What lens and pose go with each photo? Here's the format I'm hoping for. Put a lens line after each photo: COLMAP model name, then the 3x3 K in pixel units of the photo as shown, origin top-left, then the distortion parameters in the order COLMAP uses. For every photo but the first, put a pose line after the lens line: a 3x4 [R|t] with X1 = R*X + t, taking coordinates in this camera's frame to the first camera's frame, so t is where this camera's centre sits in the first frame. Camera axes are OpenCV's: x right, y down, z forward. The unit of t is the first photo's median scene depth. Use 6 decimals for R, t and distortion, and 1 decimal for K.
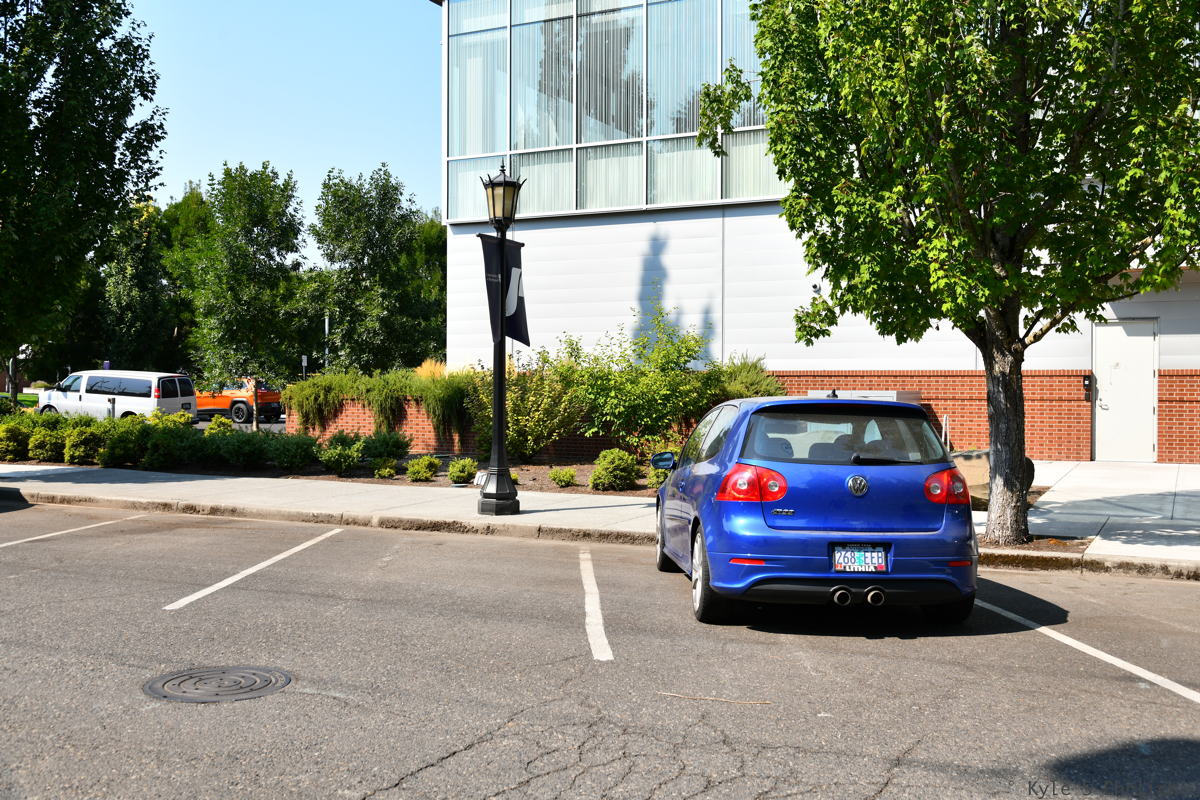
lens RADIAL K [[1191.8, 0, 600.0], [0, 1191.8, 400.0], [0, 0, 1]] dist [-0.040065, 0.015026]
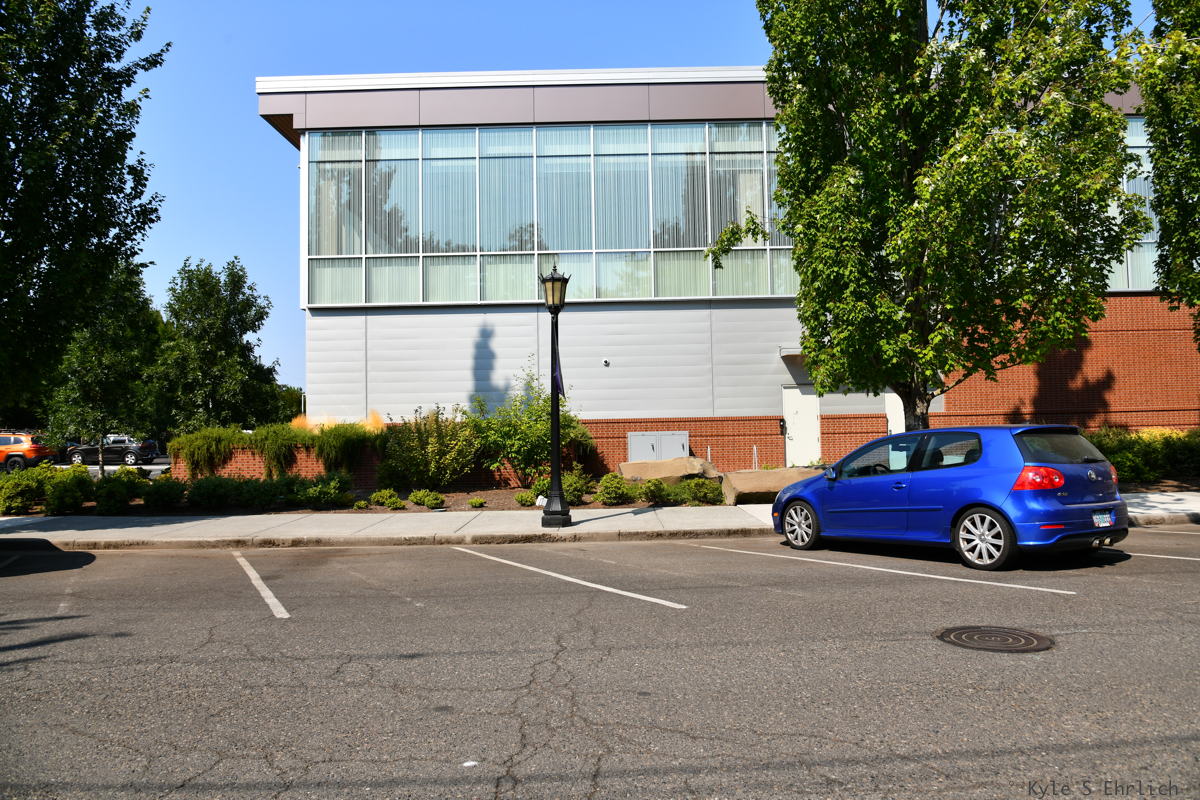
lens RADIAL K [[830.4, 0, 597.5], [0, 830.4, 401.7], [0, 0, 1]] dist [-0.047652, -0.001400]
pose [[0.884470, -0.002886, 0.466588, -0.462932], [0.027154, 0.998604, -0.045298, -0.000090], [-0.465806, 0.052735, 0.883314, 0.151397]]
